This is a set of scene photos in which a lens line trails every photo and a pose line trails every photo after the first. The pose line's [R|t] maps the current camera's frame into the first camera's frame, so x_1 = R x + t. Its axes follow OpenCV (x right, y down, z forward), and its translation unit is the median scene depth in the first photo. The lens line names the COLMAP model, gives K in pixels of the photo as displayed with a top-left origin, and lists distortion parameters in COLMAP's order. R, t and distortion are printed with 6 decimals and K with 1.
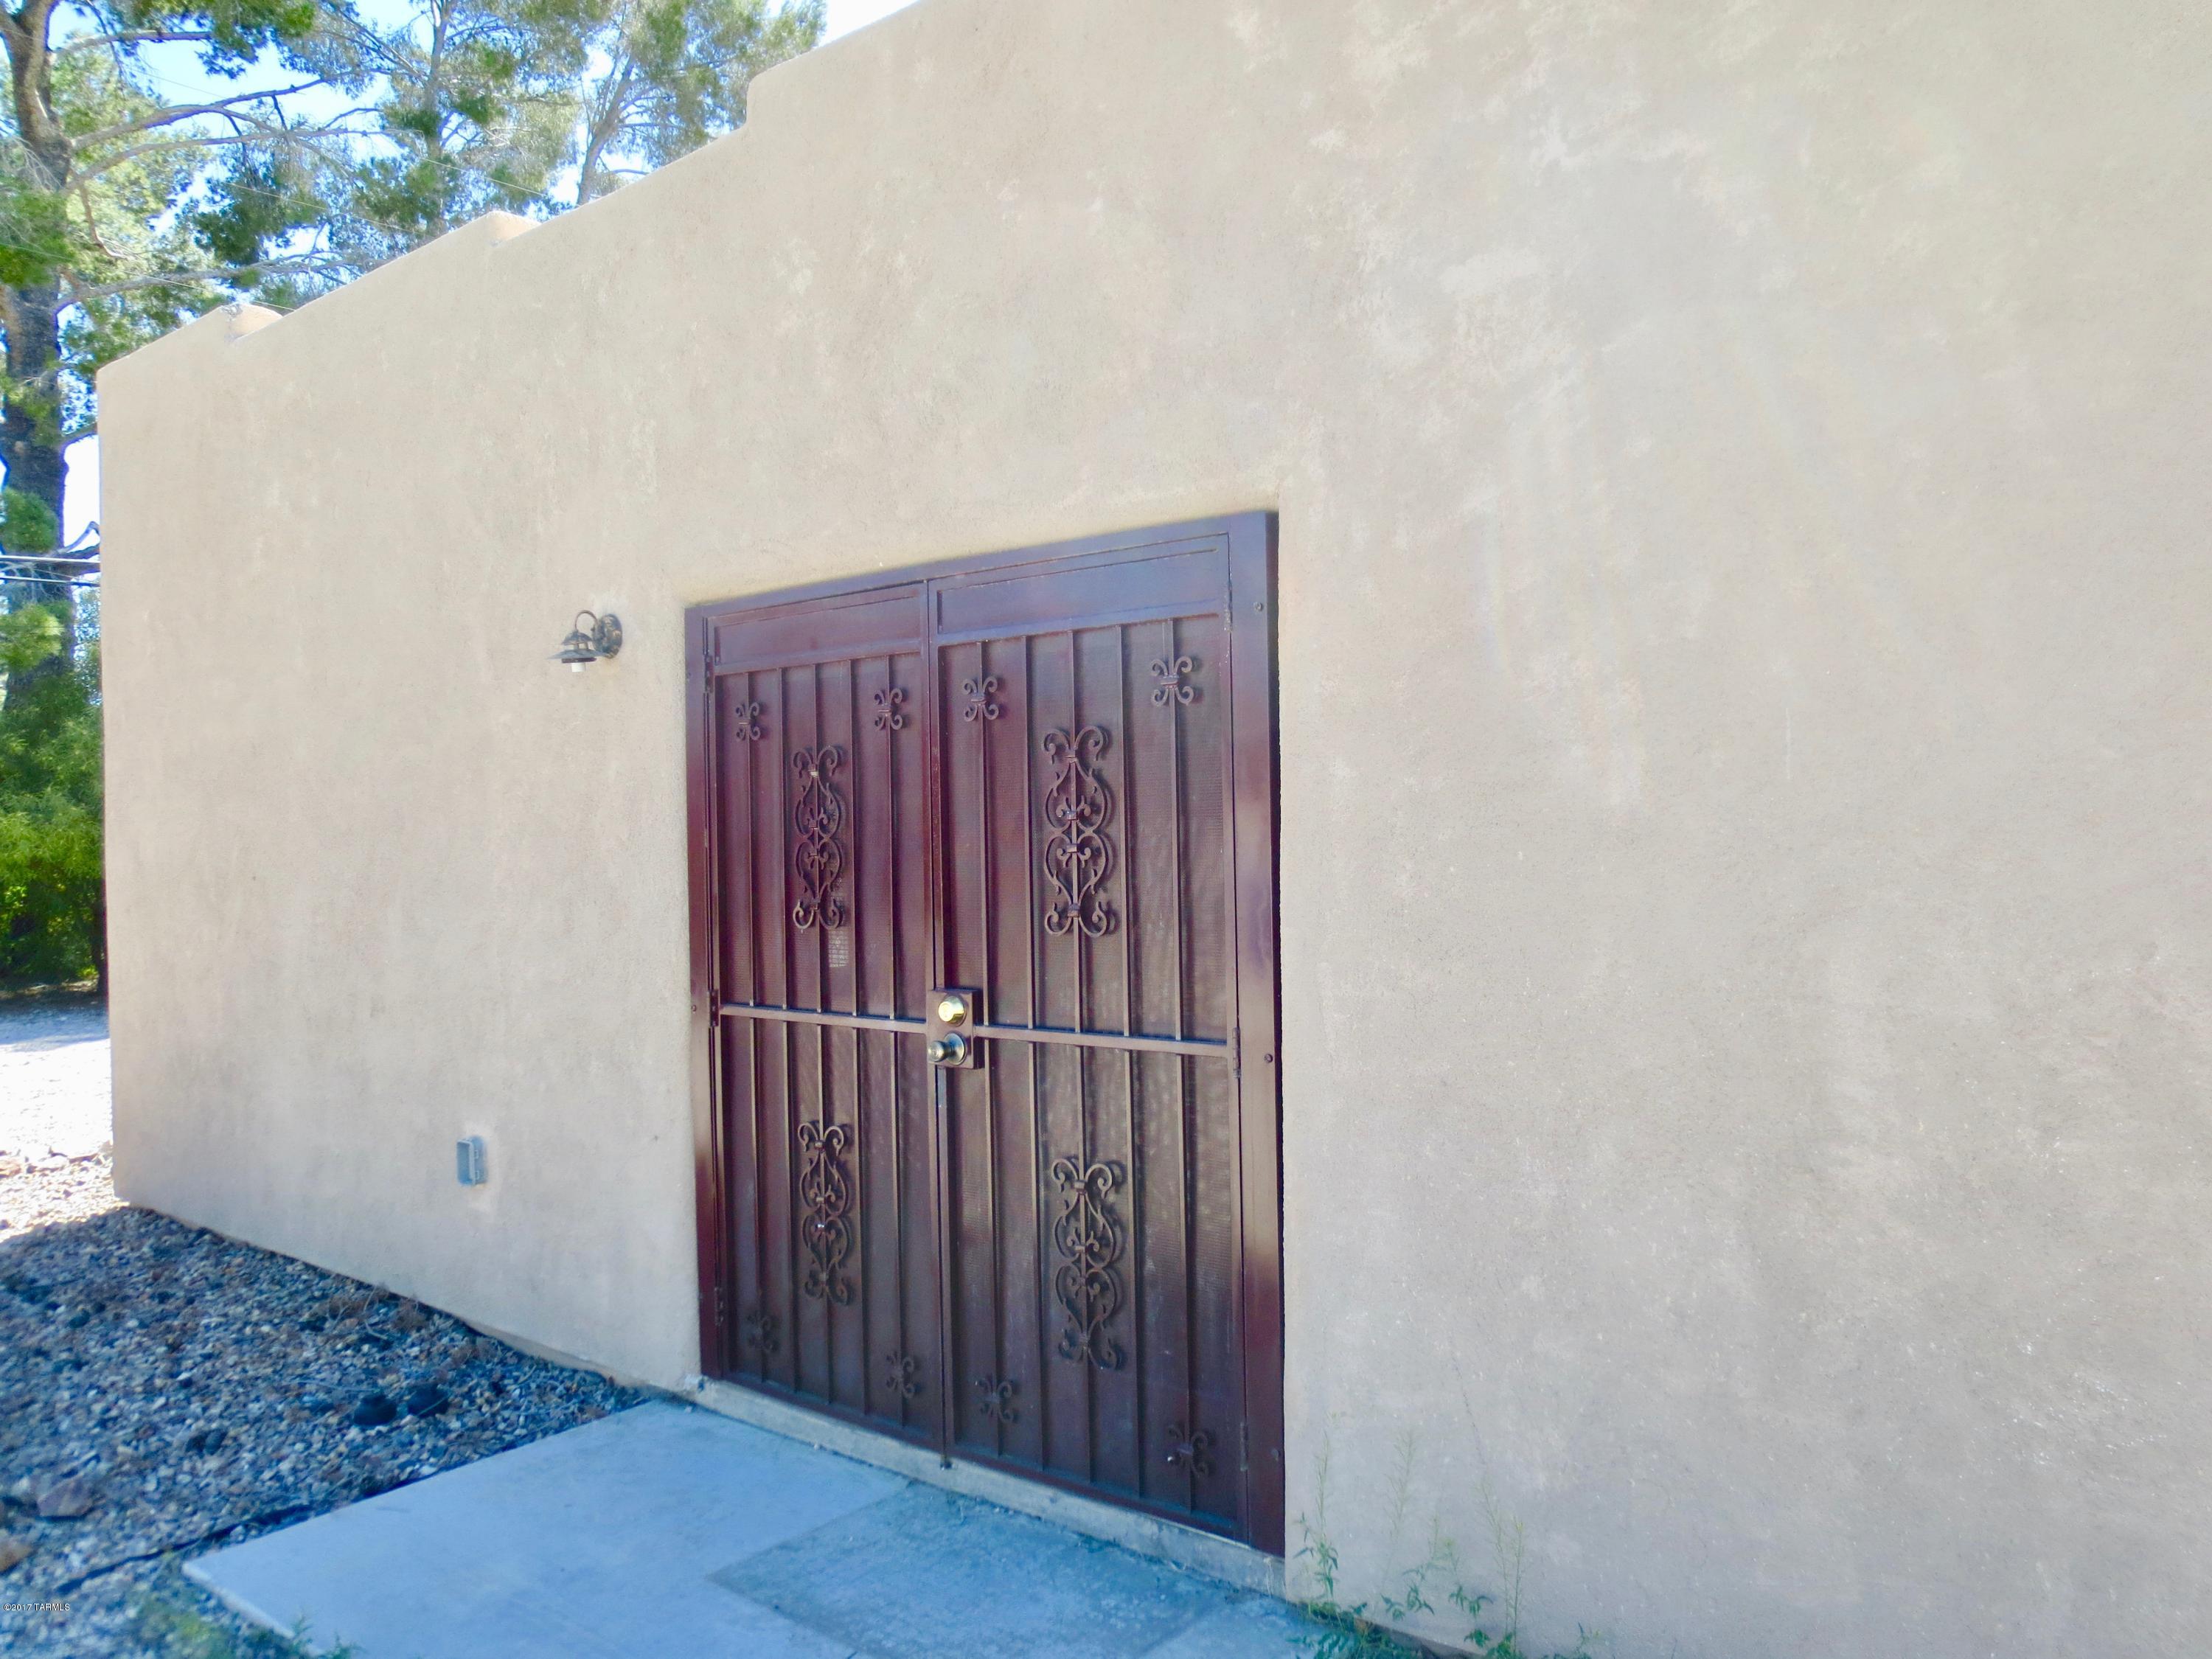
lens RADIAL K [[1594.0, 0, 1103.6], [0, 1594.0, 834.1], [0, 0, 1]] dist [-0.017019, 0.014503]
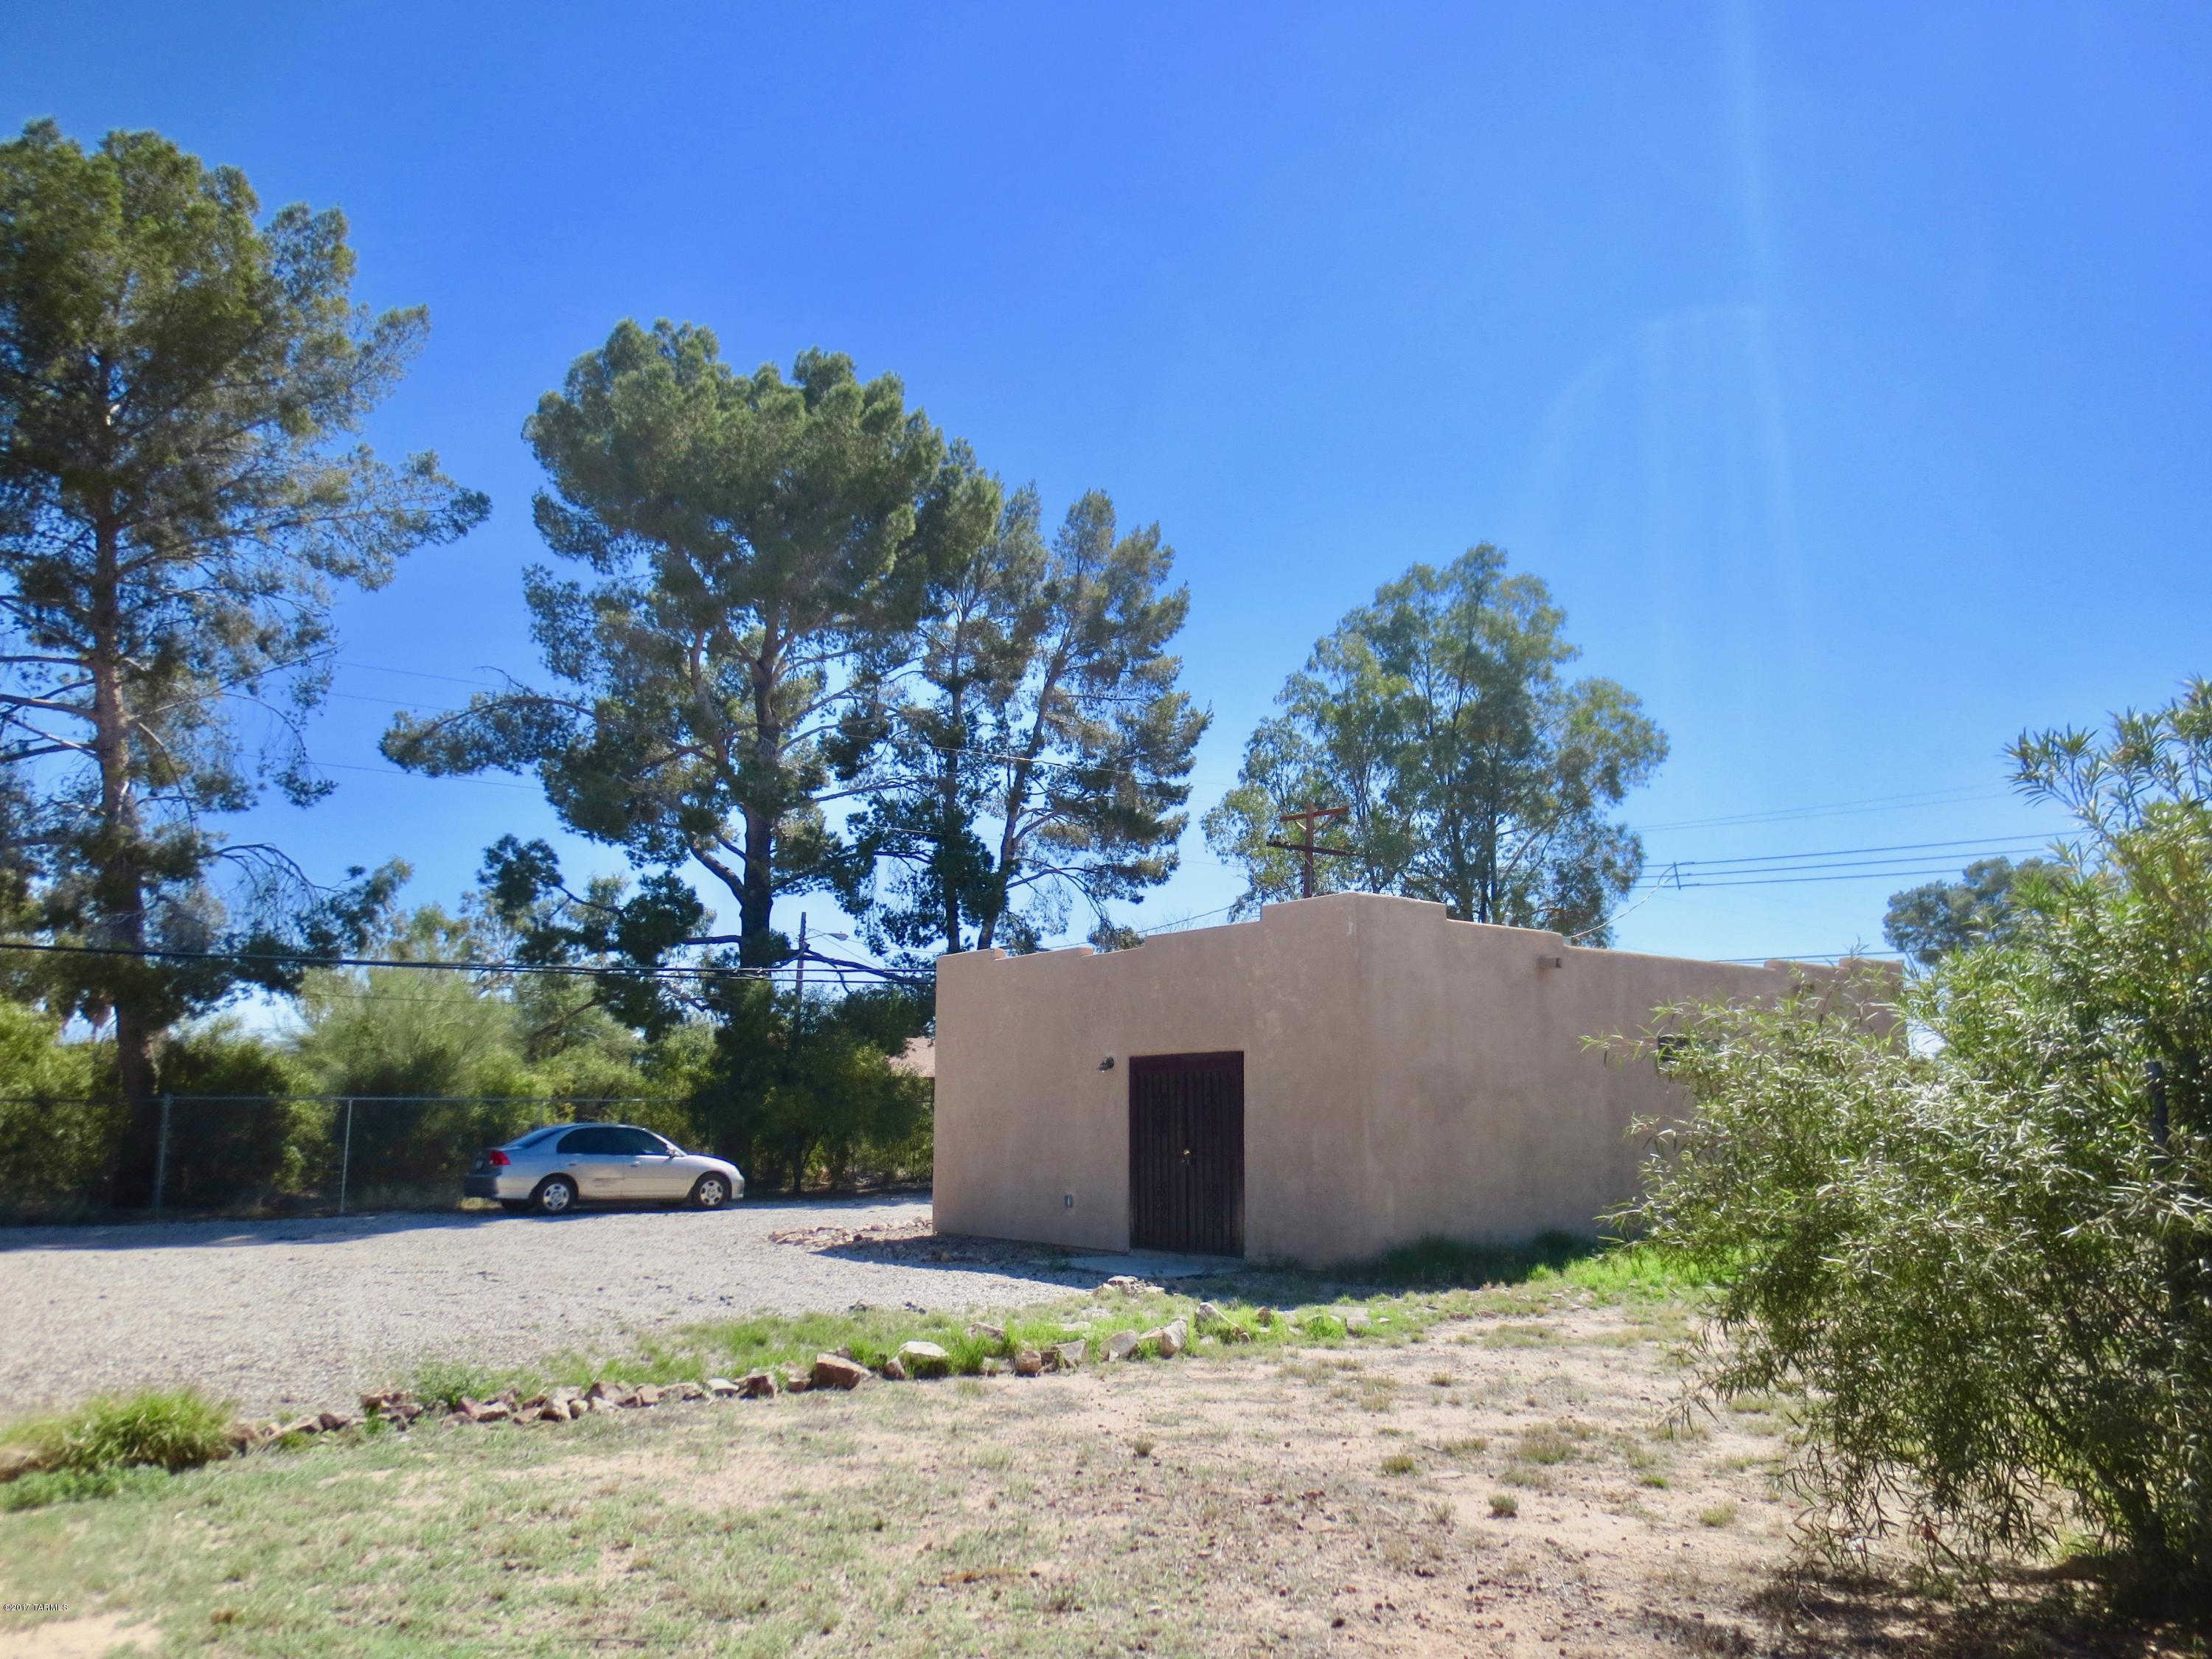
lens RADIAL K [[1582.9, 0, 1110.2], [0, 1582.9, 835.0], [0, 0, 1]] dist [-0.041684, 0.041175]
pose [[0.973078, -0.021674, -0.229455, 0.755186], [-0.018671, 0.984884, -0.172208, -0.000882], [0.229719, 0.171856, 0.957964, -3.569529]]
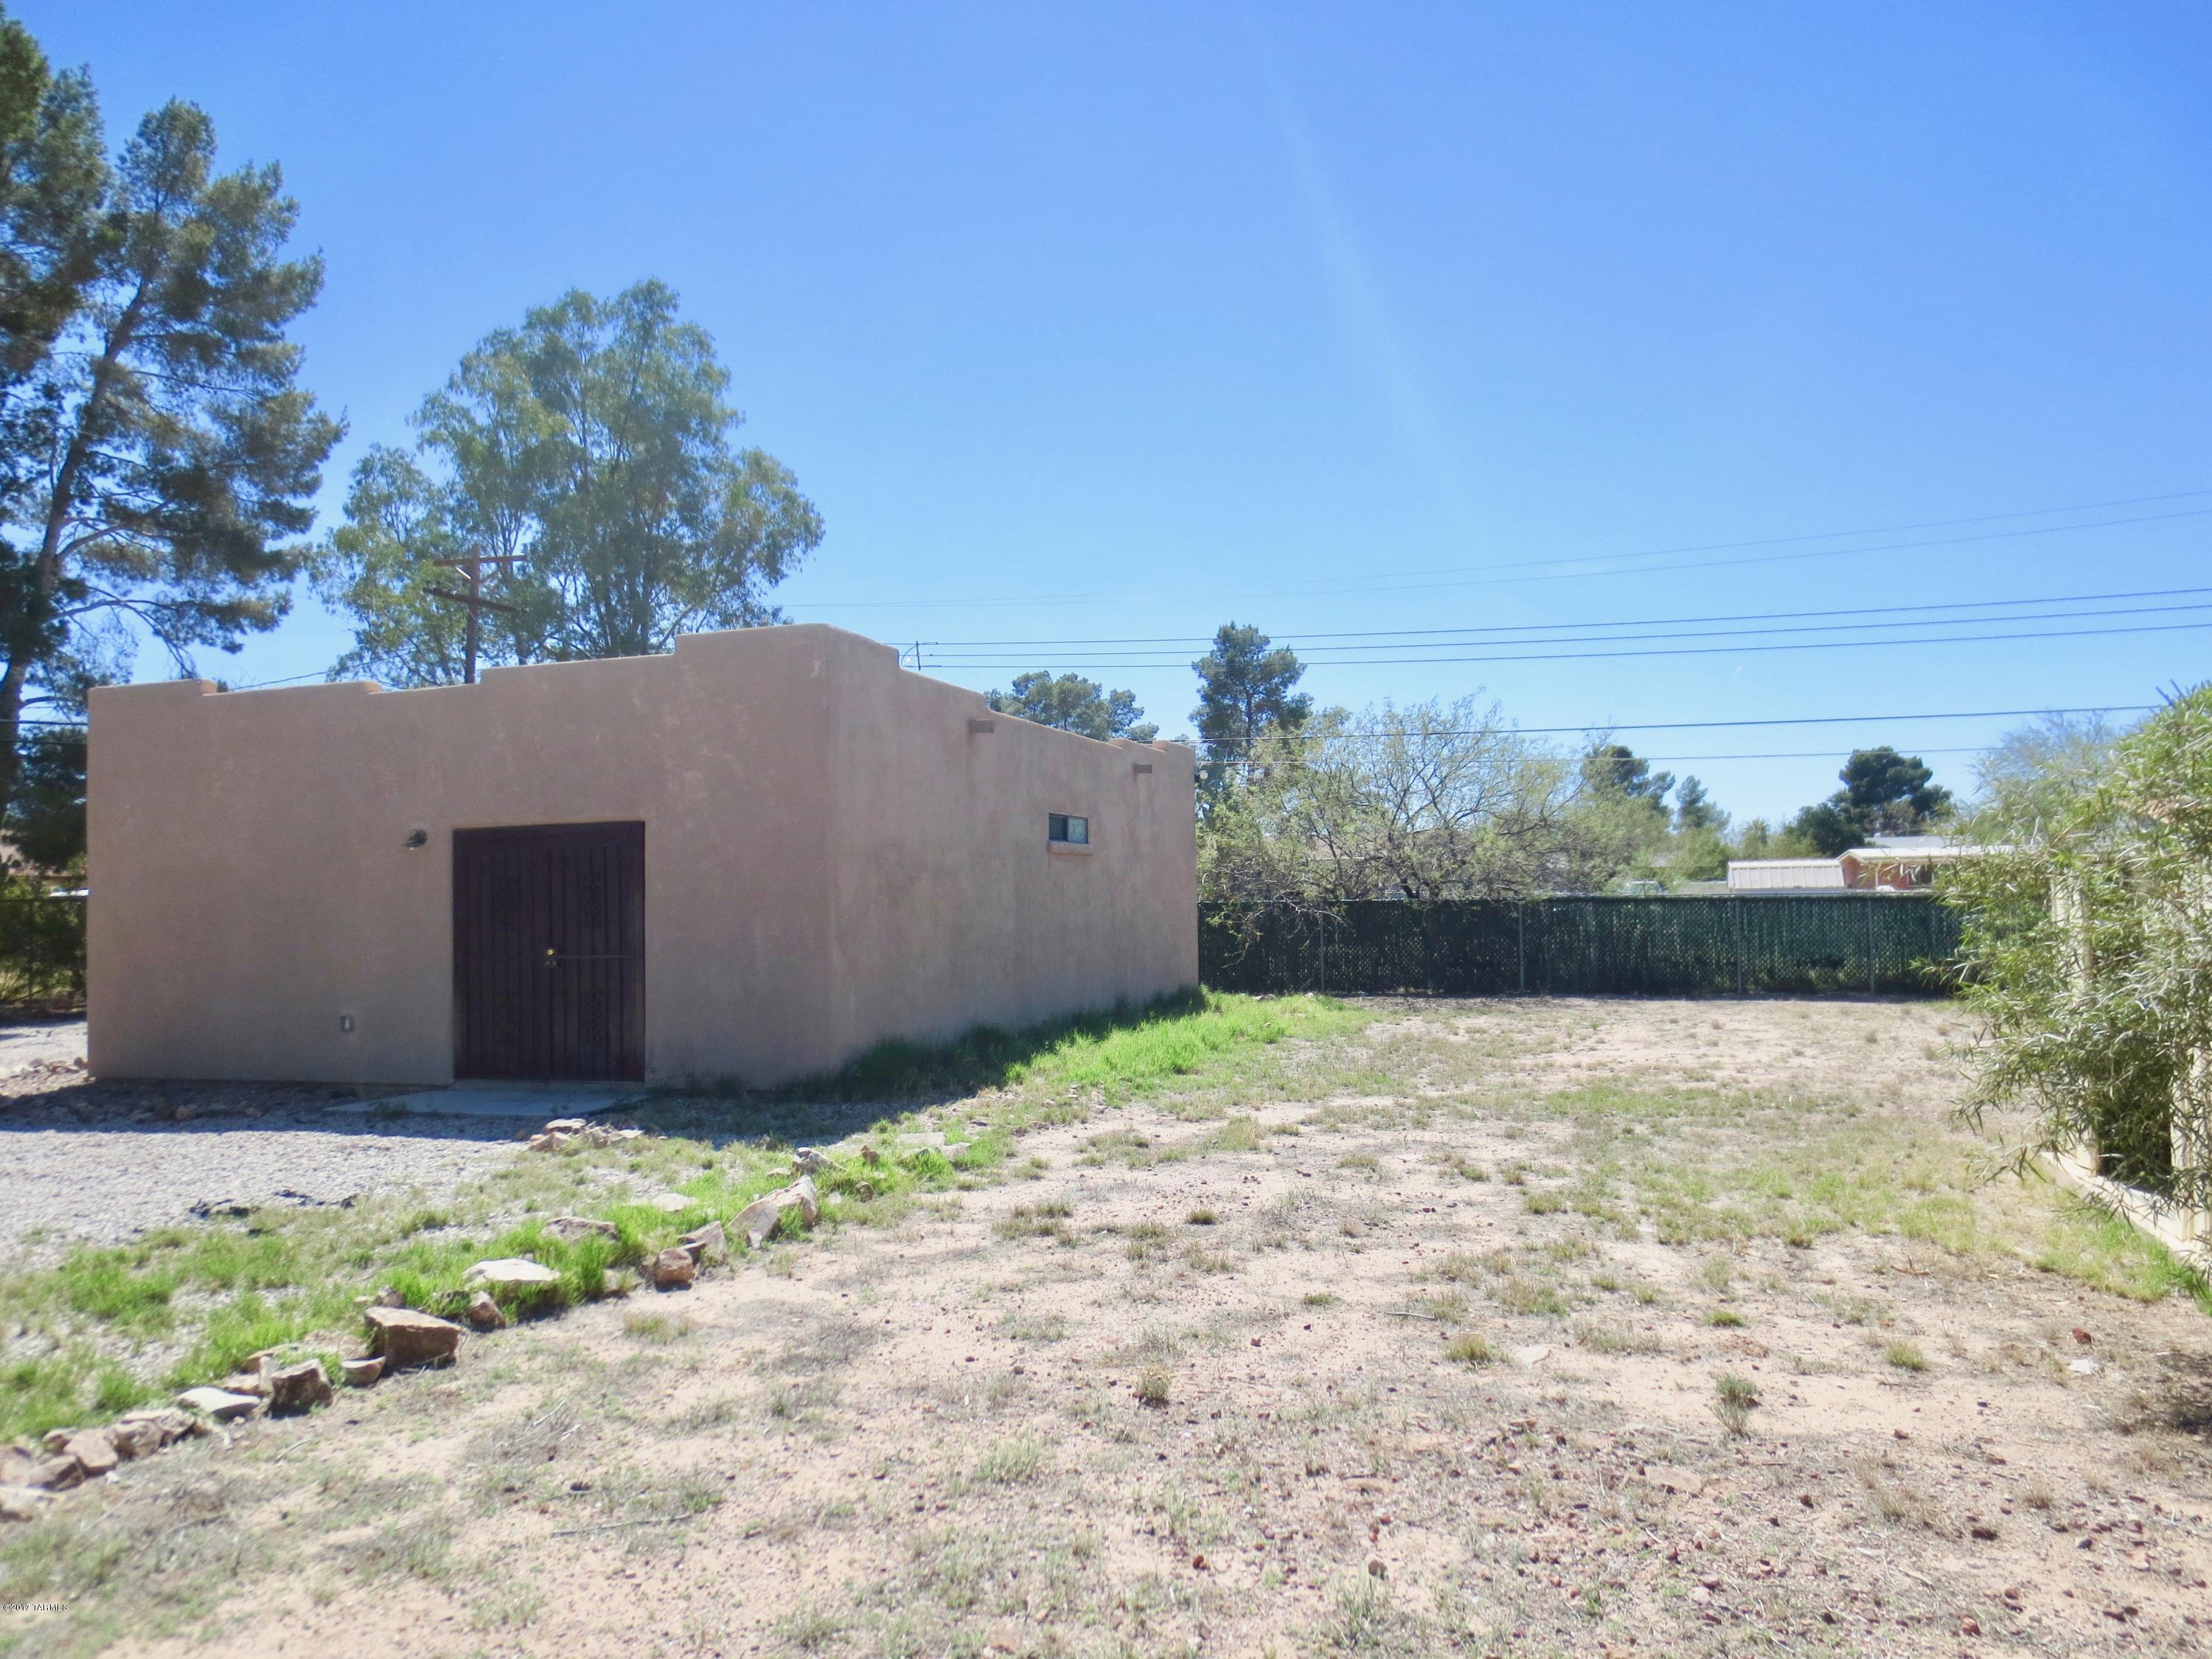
lens RADIAL K [[1594.0, 0, 1103.6], [0, 1594.0, 834.1], [0, 0, 1]] dist [-0.017019, 0.014503]
pose [[0.937132, 0.011939, 0.348771, -0.180524], [0.005228, 0.998822, -0.048239, 0.027438], [-0.348937, 0.047029, 0.935966, -2.743108]]
